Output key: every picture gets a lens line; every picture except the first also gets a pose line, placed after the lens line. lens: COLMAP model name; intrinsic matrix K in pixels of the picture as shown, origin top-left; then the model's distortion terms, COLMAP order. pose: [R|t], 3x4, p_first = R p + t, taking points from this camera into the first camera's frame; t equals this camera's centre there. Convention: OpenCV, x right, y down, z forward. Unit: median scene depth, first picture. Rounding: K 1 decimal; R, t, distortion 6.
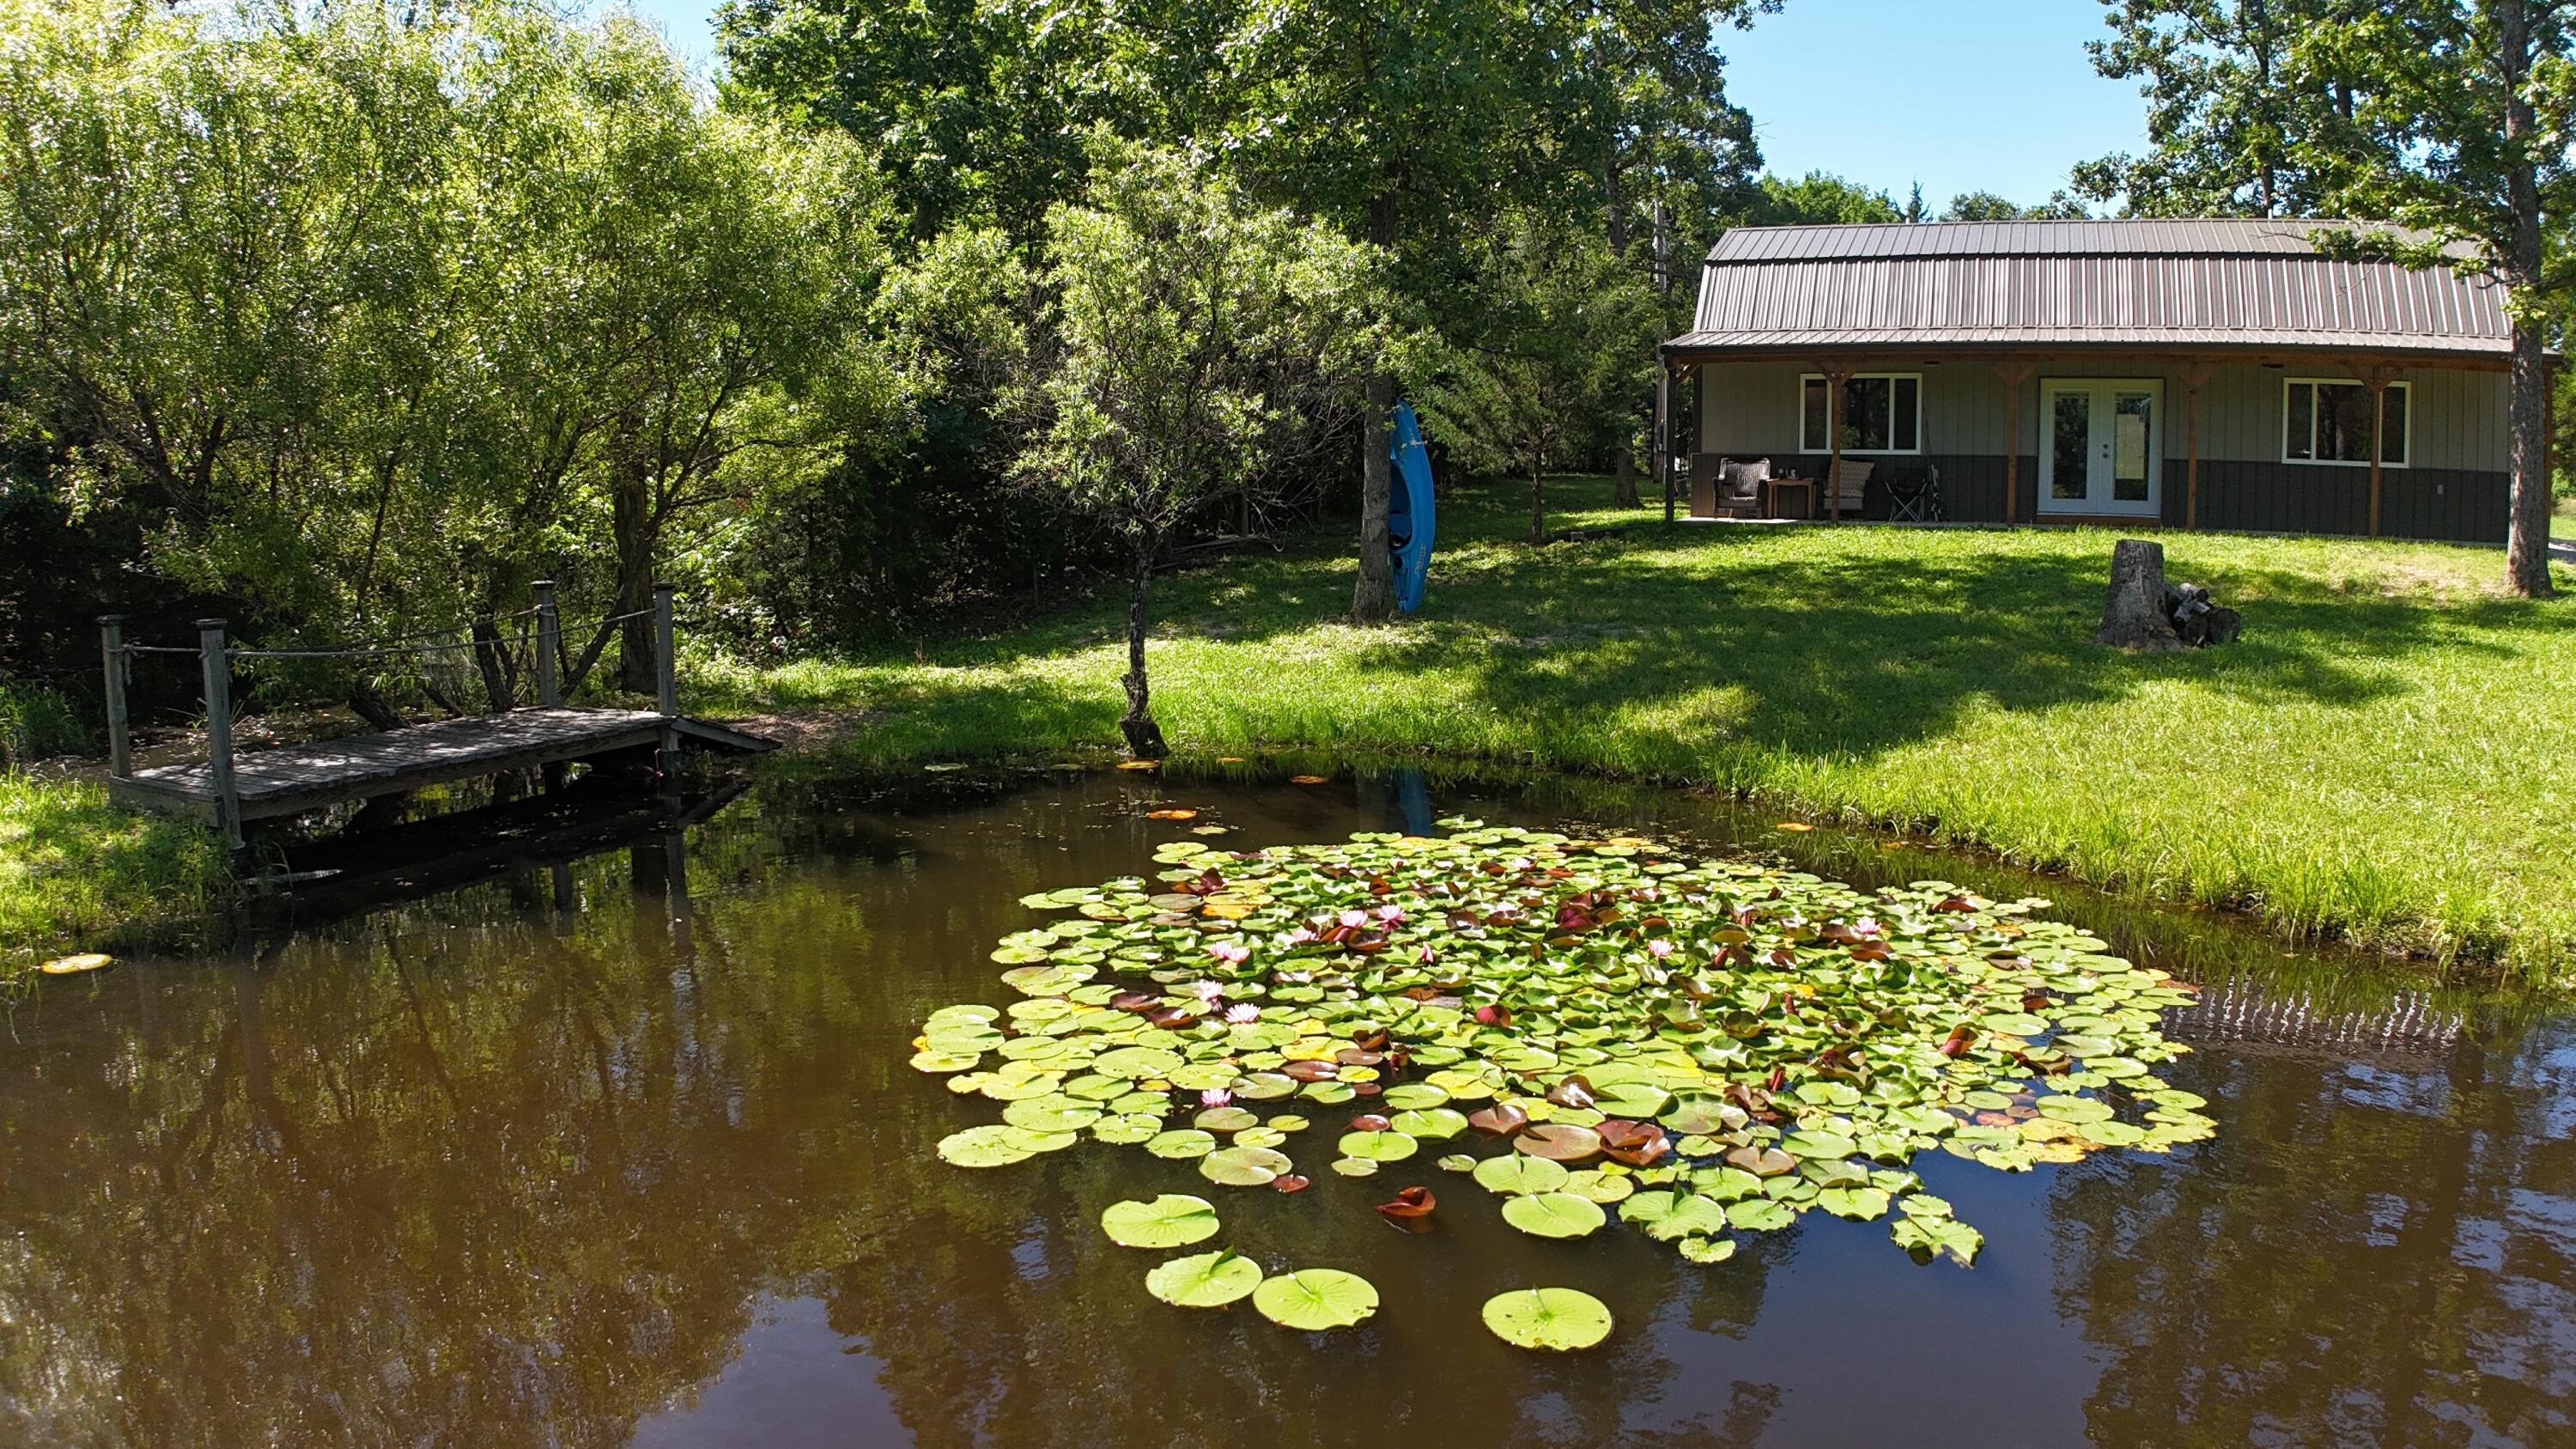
lens RADIAL K [[1591.6, 0, 1291.6], [0, 1591.6, 686.0], [0, 0, 1]] dist [-0.148075, -0.002900]
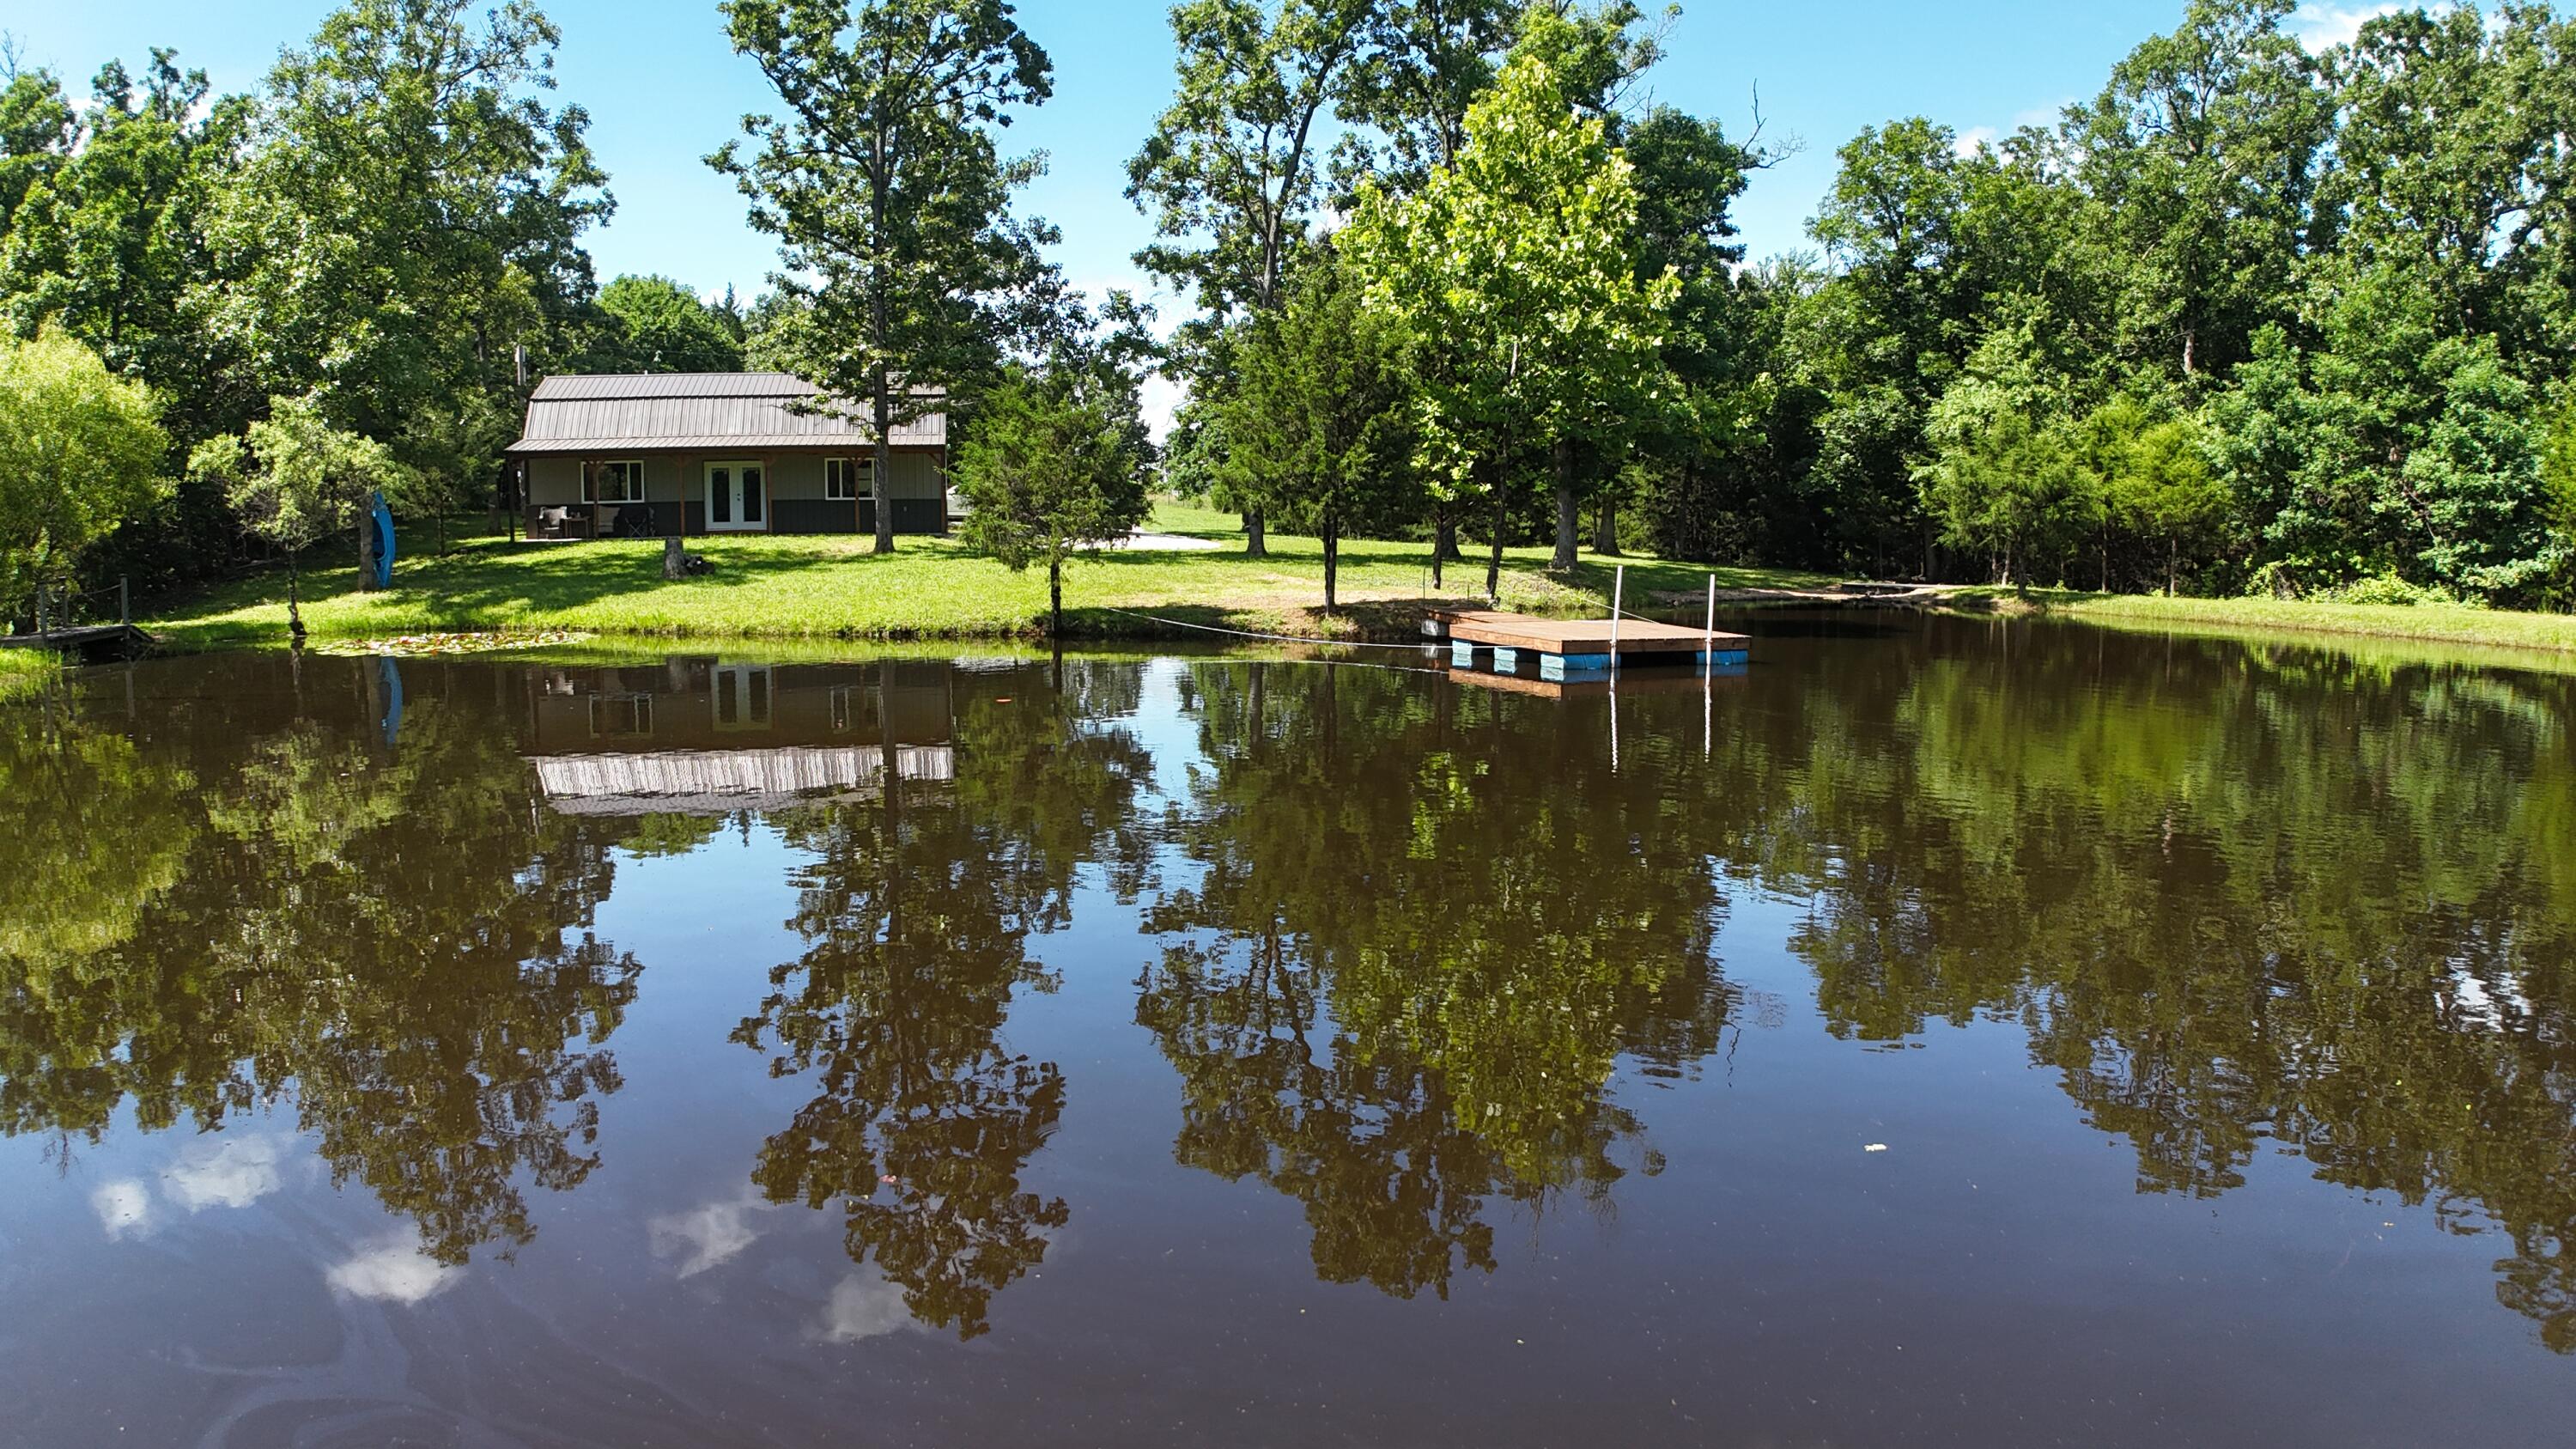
lens RADIAL K [[1560.7, 0, 1288.0], [0, 1560.7, 724.5], [0, 0, 1]] dist [-0.231819, 0.093931]
pose [[0.775766, -0.079783, 0.625957, -0.363612], [0.070112, 0.996731, 0.040149, 0.248864], [-0.627114, 0.012741, 0.778823, -2.178691]]
